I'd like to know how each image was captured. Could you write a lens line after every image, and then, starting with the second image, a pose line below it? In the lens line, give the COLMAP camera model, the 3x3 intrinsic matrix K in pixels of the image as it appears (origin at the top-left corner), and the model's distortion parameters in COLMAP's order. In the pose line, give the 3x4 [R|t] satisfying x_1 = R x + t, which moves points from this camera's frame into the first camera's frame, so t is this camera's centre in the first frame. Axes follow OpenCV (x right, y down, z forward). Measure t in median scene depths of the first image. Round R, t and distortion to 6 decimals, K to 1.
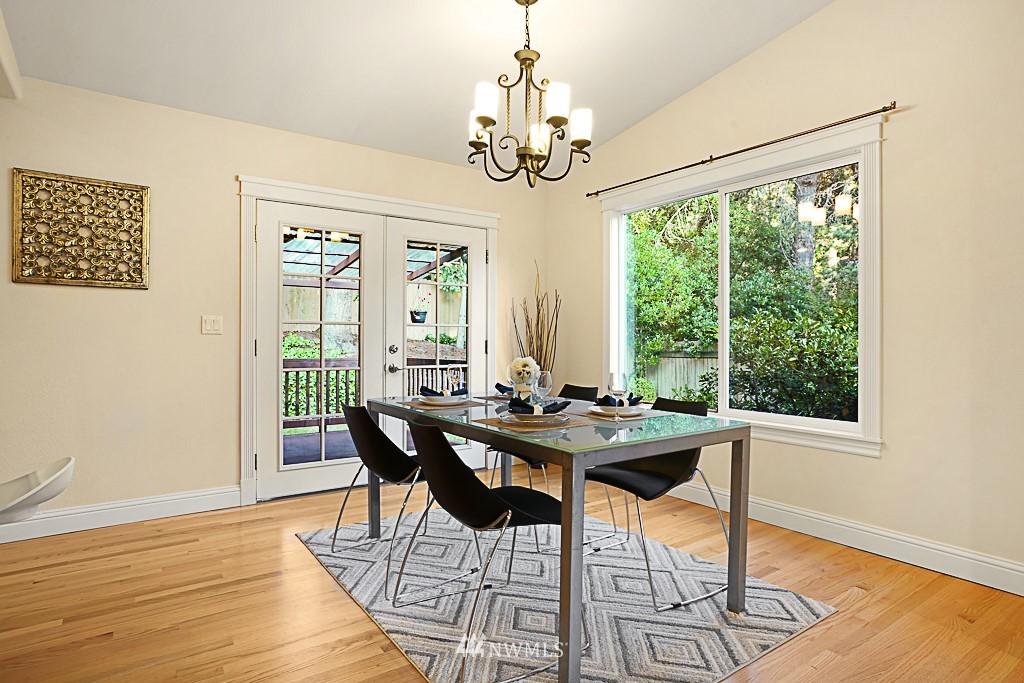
lens RADIAL K [[554.5, 0, 512.0], [0, 554.5, 341.5], [0, 0, 1]] dist [-0.001958, -0.000029]
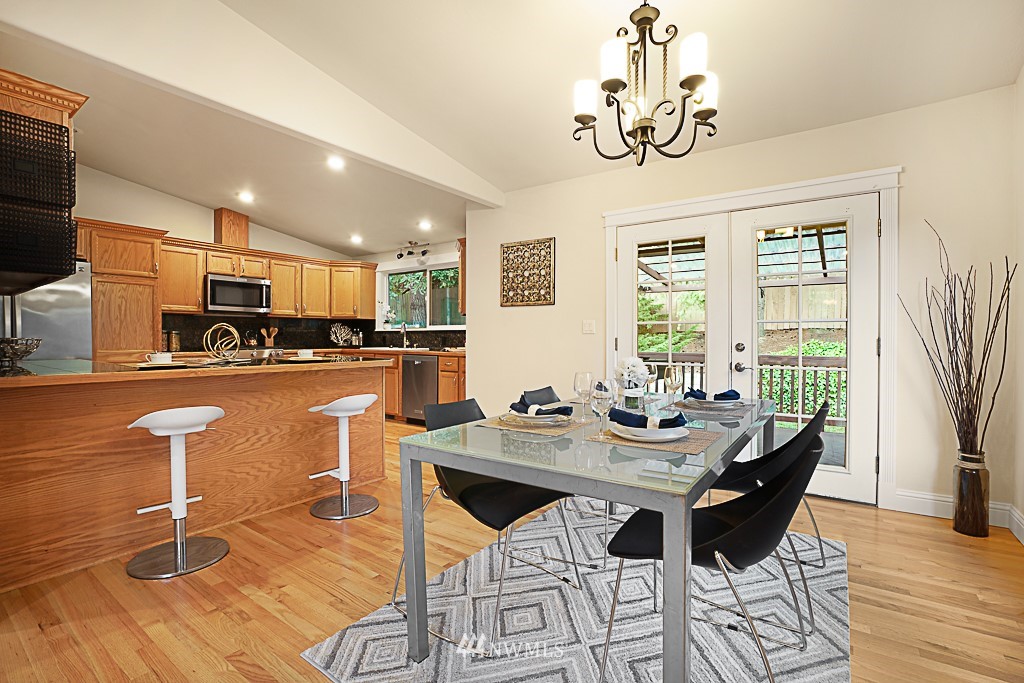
lens RADIAL K [[476.9, 0, 512.0], [0, 476.9, 341.5], [0, 0, 1]] dist [-0.051605, 0.015863]
pose [[0.341564, 0.007632, -0.939828, 0.583750], [-0.001793, 0.999971, 0.007469, -0.002475], [0.939857, -0.000866, 0.341568, 0.486248]]
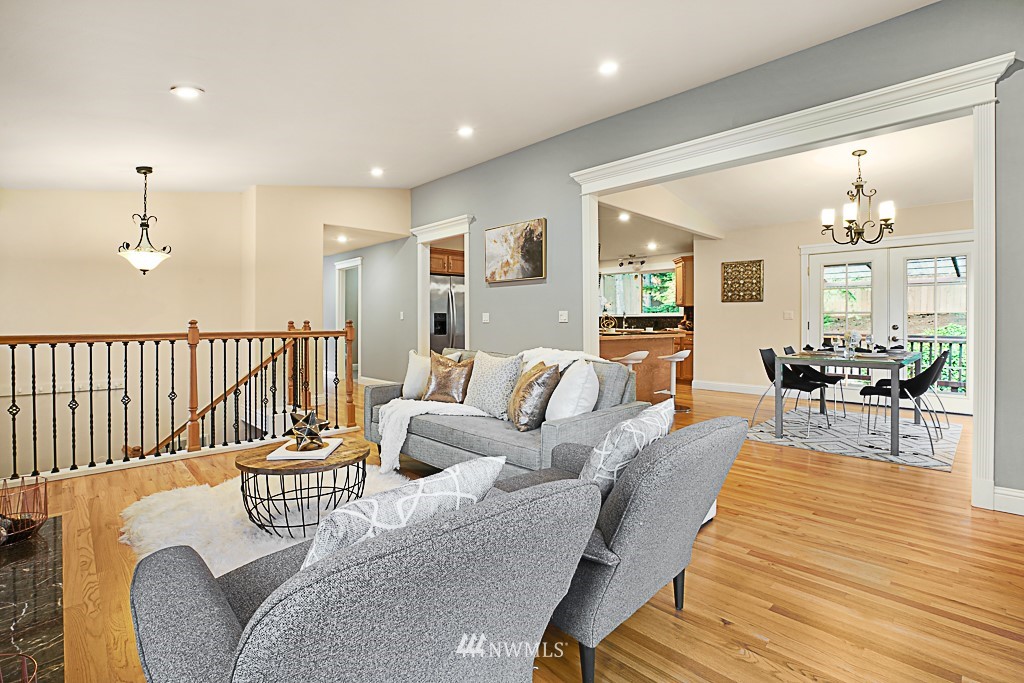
lens RADIAL K [[481.0, 0, 513.9], [0, 481.0, 321.2], [0, 0, 1]] dist [-0.019143, 0.000233]
pose [[0.166430, 0.000284, -0.986053, 1.375577], [-0.003412, 0.999994, -0.000288, -0.000626], [0.986047, 0.003412, 0.166430, -0.487568]]
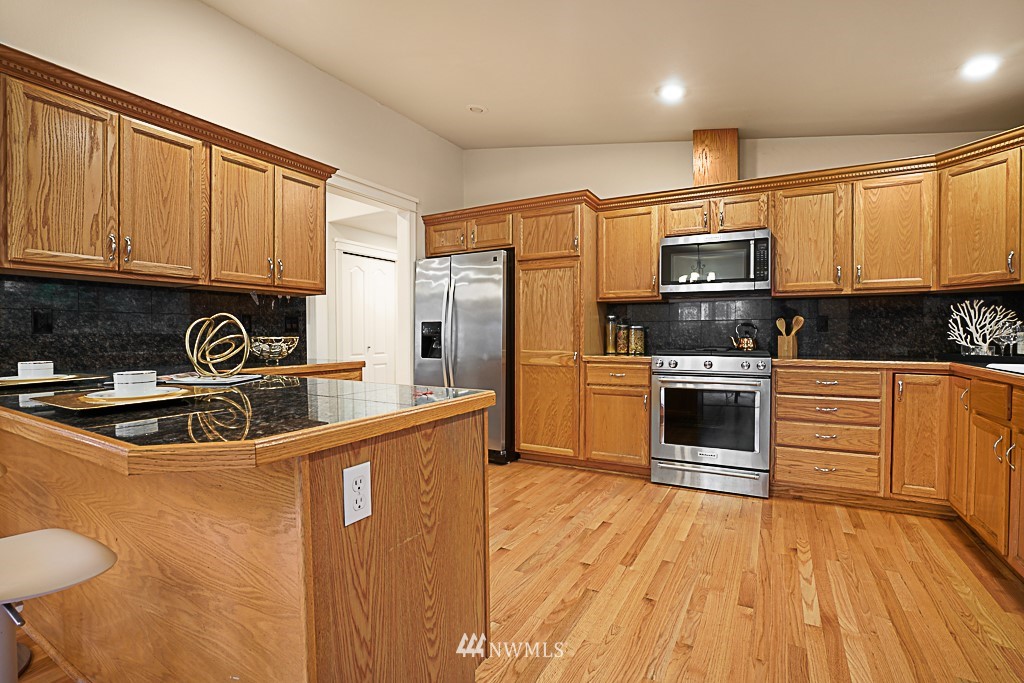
lens RADIAL K [[476.9, 0, 512.0], [0, 476.9, 341.5], [0, 0, 1]] dist [-0.051605, 0.015863]
pose [[-0.899354, 0.010339, -0.437099, -0.681113], [0.002716, 0.999833, 0.018064, -0.007913], [0.437213, 0.015059, -0.899232, 0.933090]]
